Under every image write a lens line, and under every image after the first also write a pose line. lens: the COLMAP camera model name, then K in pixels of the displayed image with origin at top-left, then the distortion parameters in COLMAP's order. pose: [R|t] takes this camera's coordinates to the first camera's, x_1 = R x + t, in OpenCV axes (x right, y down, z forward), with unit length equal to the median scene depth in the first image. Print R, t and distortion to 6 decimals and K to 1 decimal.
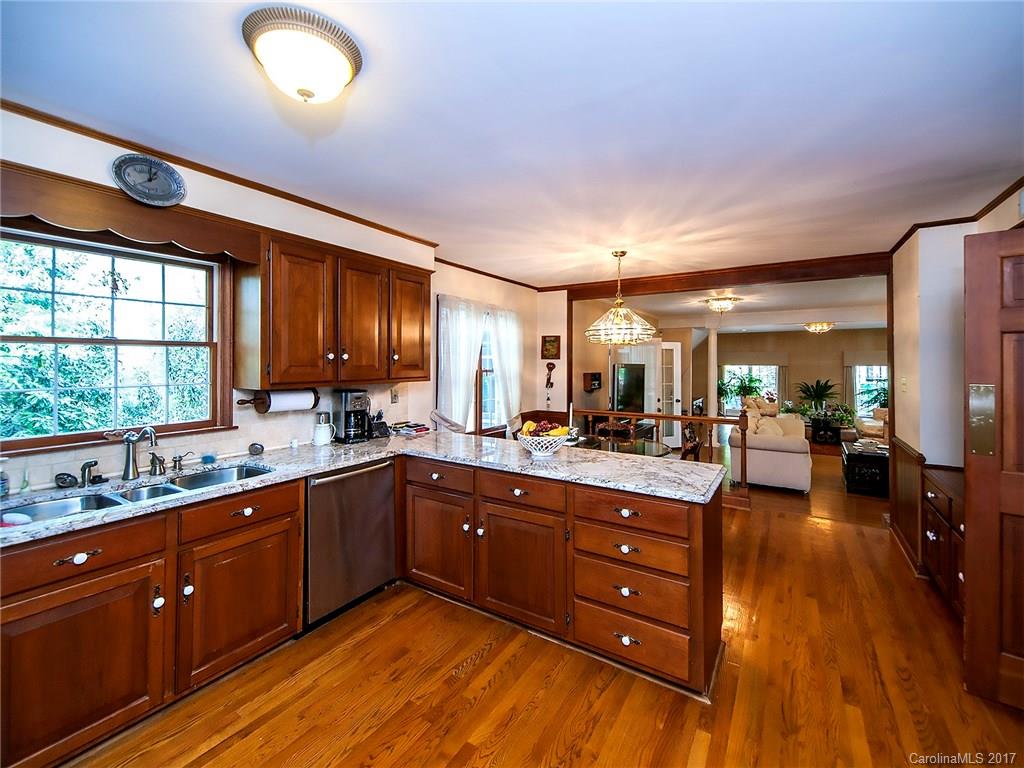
lens RADIAL K [[437.9, 0, 508.4], [0, 437.9, 360.9], [0, 0, 1]] dist [0.001523, 0.000278]
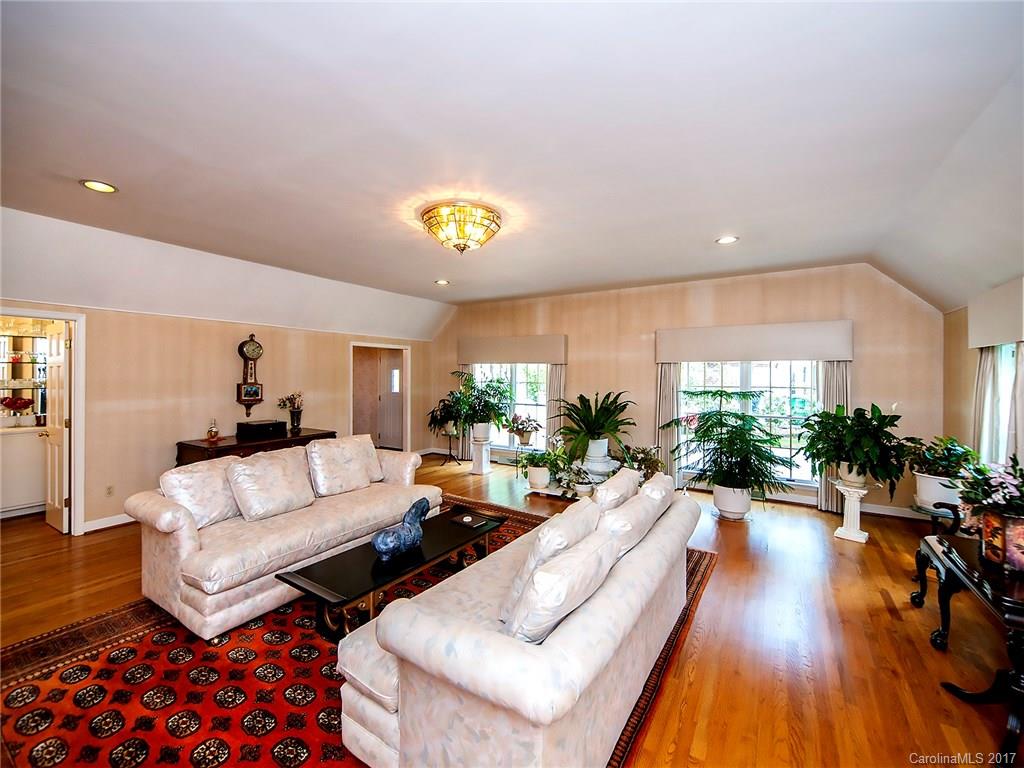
lens RADIAL K [[422.1, 0, 508.7], [0, 422.1, 375.3], [0, 0, 1]] dist [0.024516, -0.012681]
pose [[0.999979, 0.005047, -0.004122, 2.097153], [-0.004993, 0.999906, 0.012791, 0.070661], [0.004186, -0.012770, 0.999910, 1.909431]]
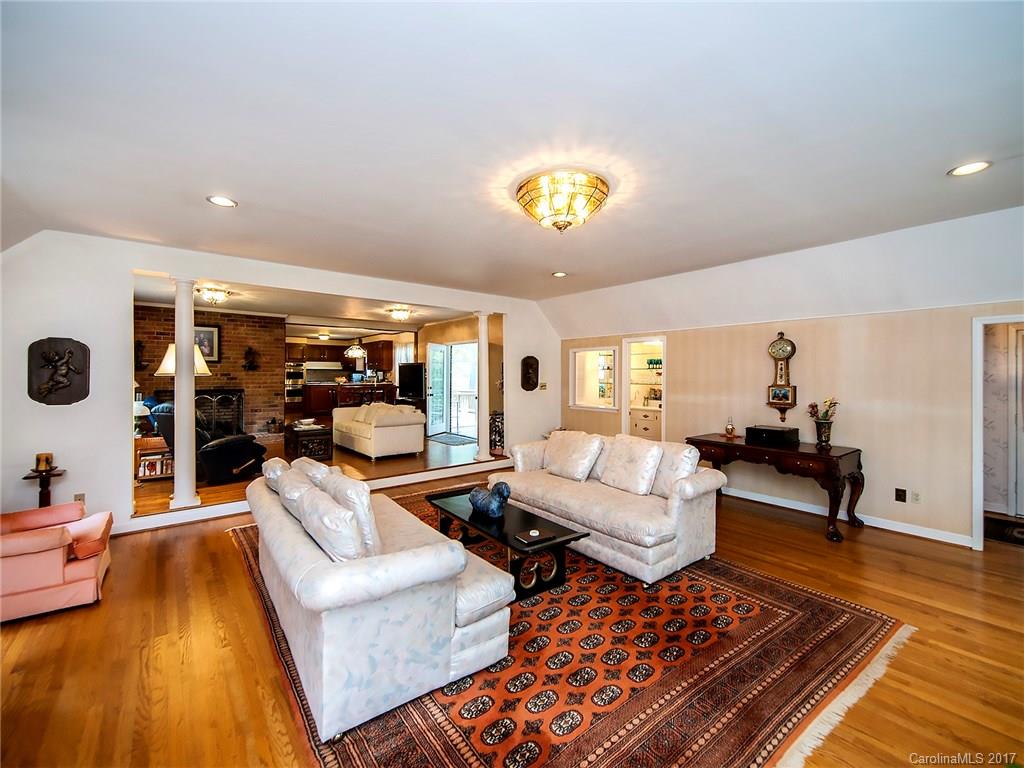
lens RADIAL K [[422.1, 0, 508.7], [0, 422.1, 375.3], [0, 0, 1]] dist [0.024516, -0.012681]
pose [[-0.311807, -0.002977, -0.950141, 2.727240], [-0.001214, 0.999996, -0.002734, 0.093206], [0.950145, 0.000301, -0.311809, 2.921875]]
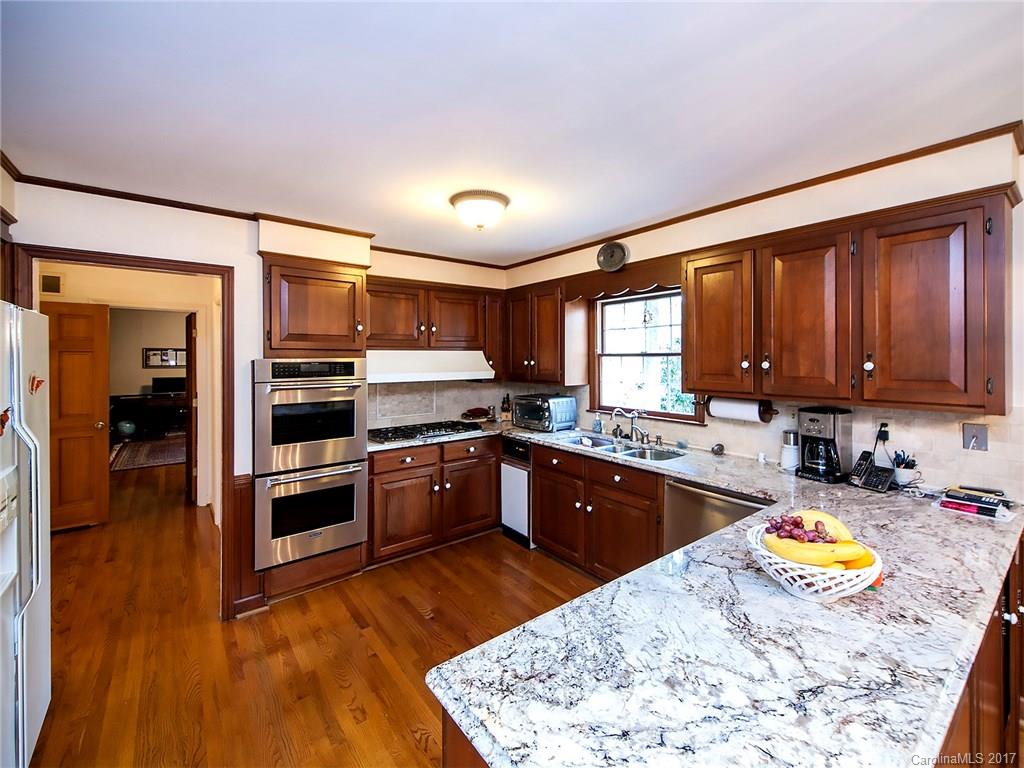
lens RADIAL K [[437.9, 0, 508.4], [0, 437.9, 360.9], [0, 0, 1]] dist [0.001523, 0.000278]
pose [[-0.344846, 0.006030, -0.938640, 0.430126], [0.005124, 0.999977, 0.004542, -0.017666], [0.938645, -0.003243, -0.344868, 0.612379]]
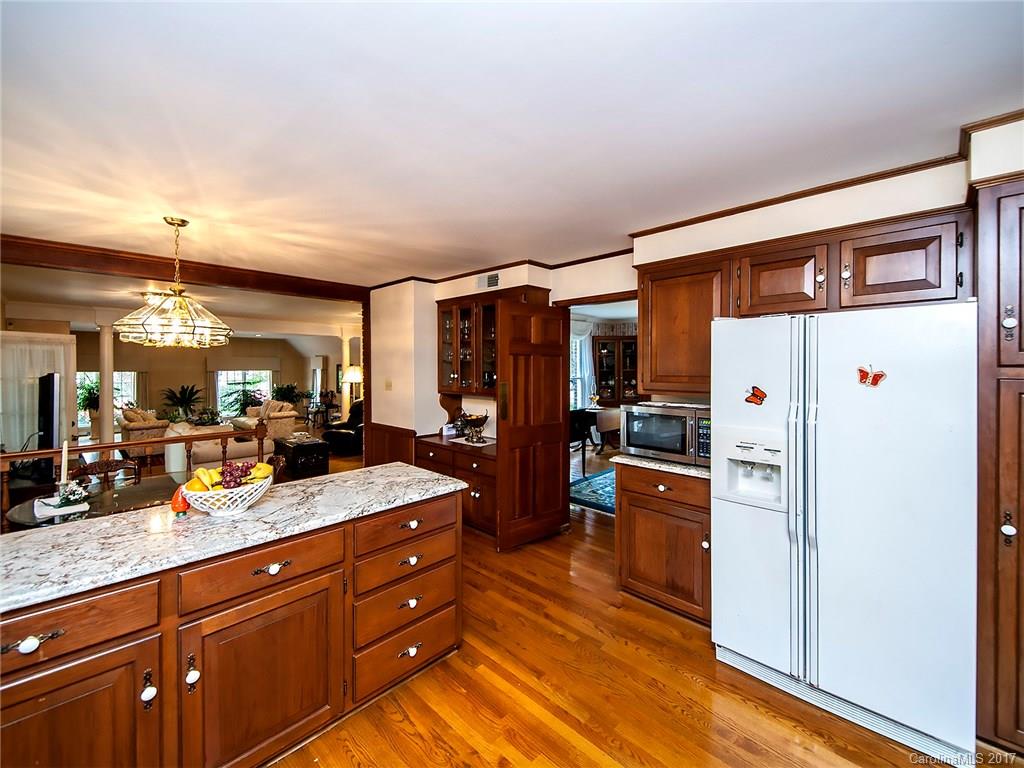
lens RADIAL K [[422.1, 0, 508.7], [0, 422.1, 375.3], [0, 0, 1]] dist [0.024516, -0.012681]
pose [[0.193653, -0.019816, 0.980870, -0.335129], [-0.003069, 0.999779, 0.020804, -0.007426], [-0.981065, -0.007040, 0.193549, 0.319385]]
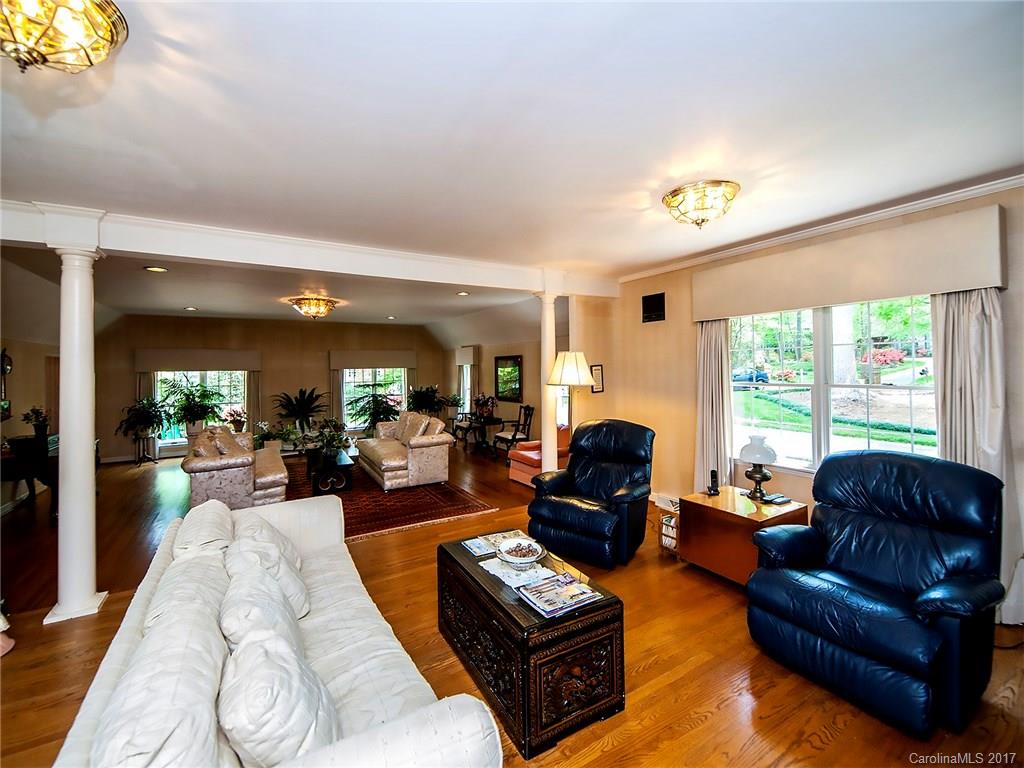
lens RADIAL K [[437.9, 0, 508.4], [0, 437.9, 360.9], [0, 0, 1]] dist [0.001523, 0.000278]
pose [[0.445779, 0.007766, 0.895109, 0.709797], [0.012094, 0.999819, -0.014698, 0.040238], [-0.895061, 0.017377, 0.445605, 1.262602]]
